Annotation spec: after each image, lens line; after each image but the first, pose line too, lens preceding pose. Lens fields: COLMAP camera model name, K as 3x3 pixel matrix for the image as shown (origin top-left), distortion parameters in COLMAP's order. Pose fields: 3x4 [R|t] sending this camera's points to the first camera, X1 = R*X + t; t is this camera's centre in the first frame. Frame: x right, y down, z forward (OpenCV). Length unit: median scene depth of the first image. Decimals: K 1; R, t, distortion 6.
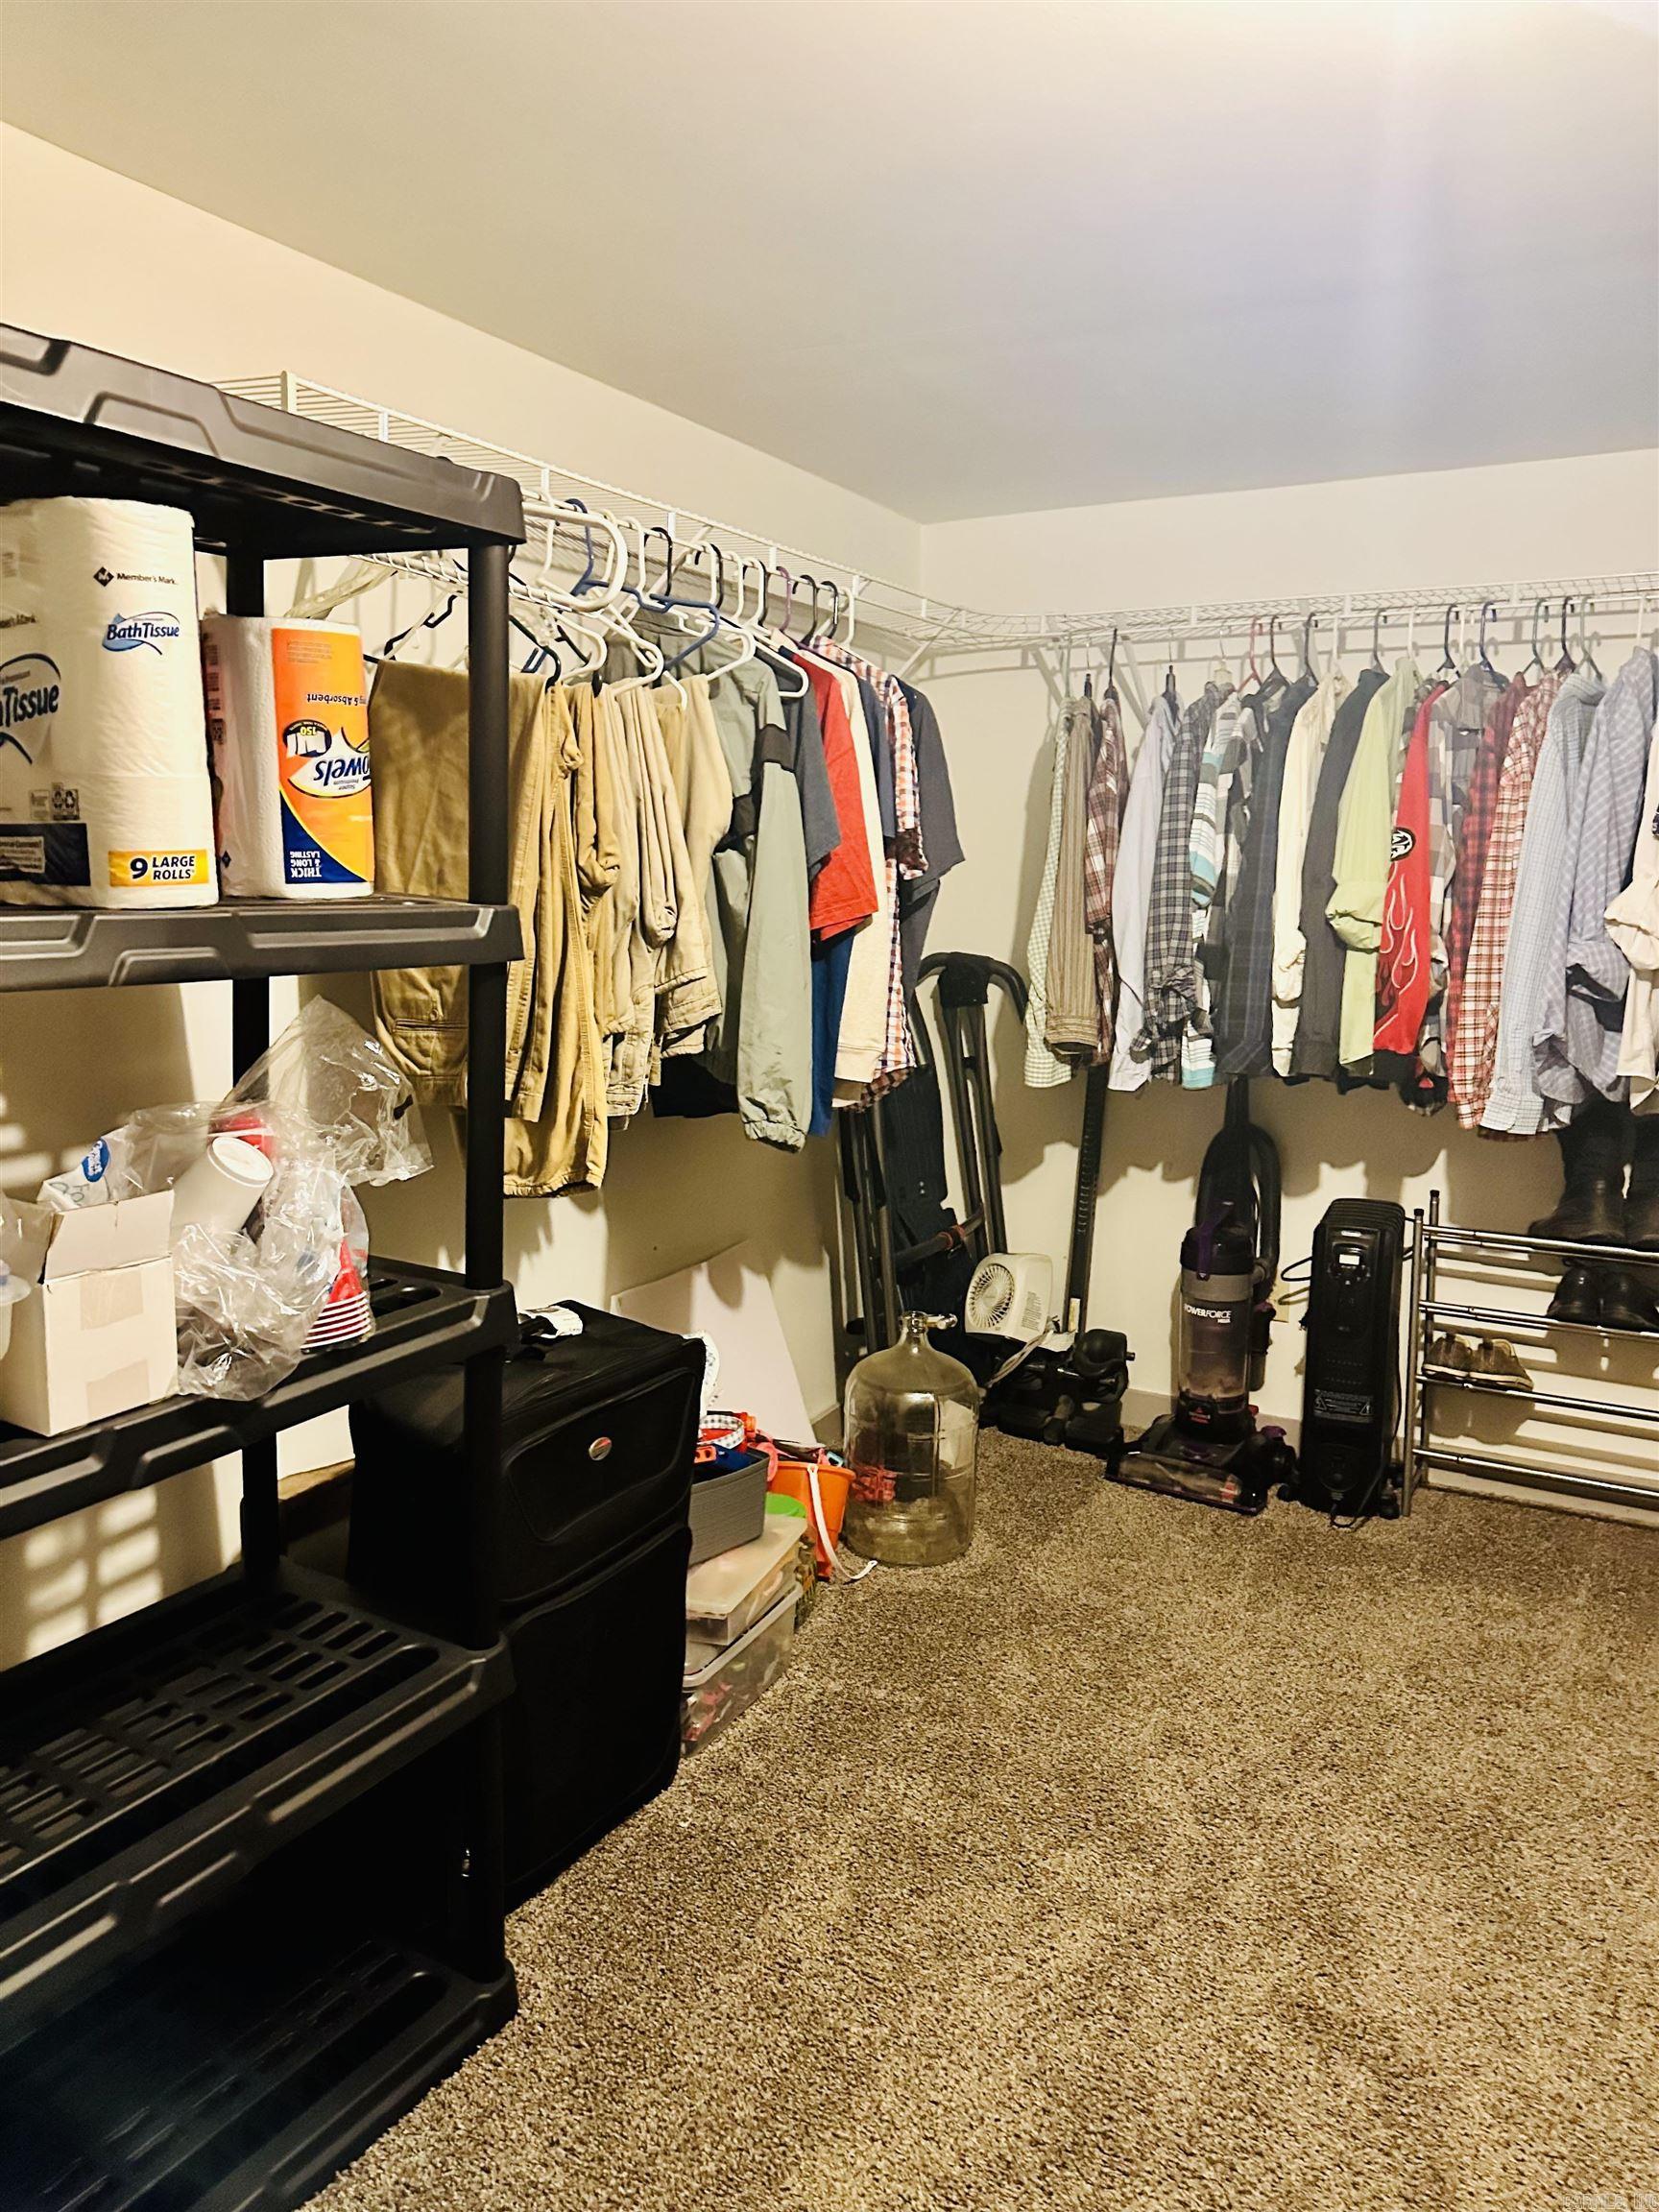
lens RADIAL K [[1561.8, 0, 833.6], [0, 1561.8, 1099.2], [0, 0, 1]] dist [0.011044, -0.023622]
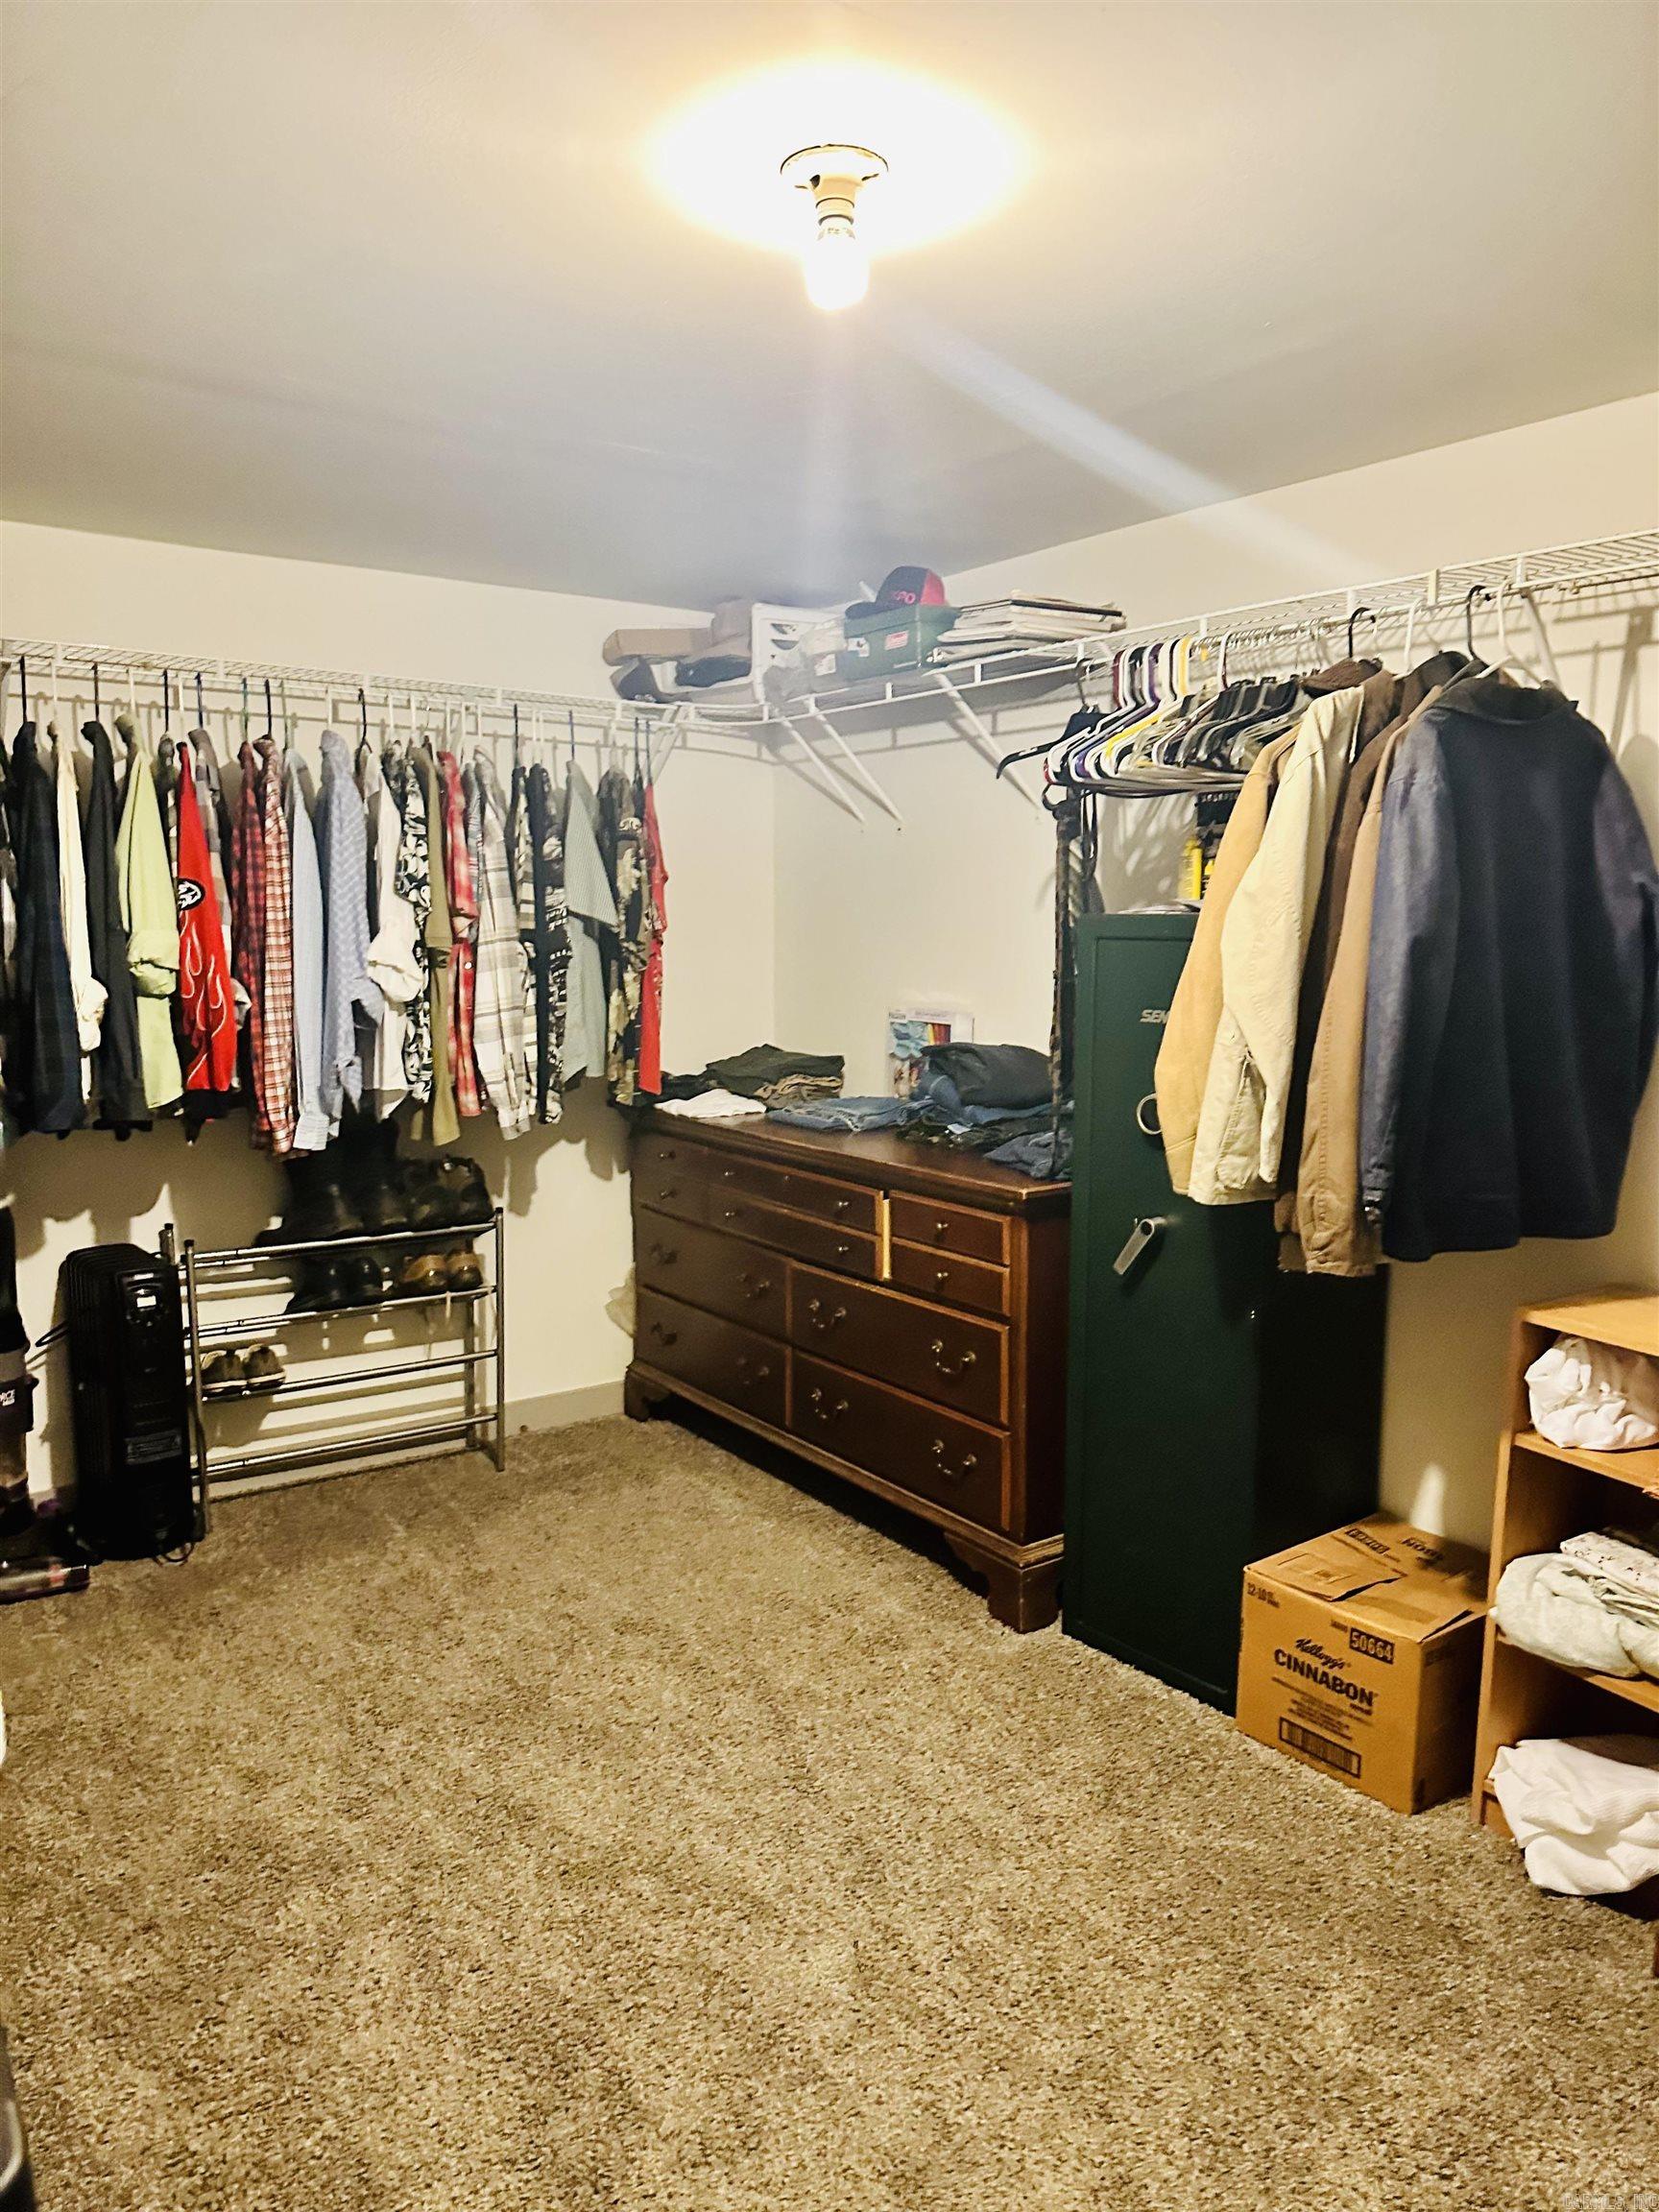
lens RADIAL K [[1561.8, 0, 831.9], [0, 1561.8, 1109.6], [0, 0, 1]] dist [0.011044, -0.023622]
pose [[0.433270, -0.109281, 0.894614, -0.398022], [0.125708, 0.990246, 0.060081, -0.027483], [-0.892454, 0.086429, 0.442782, 0.153659]]
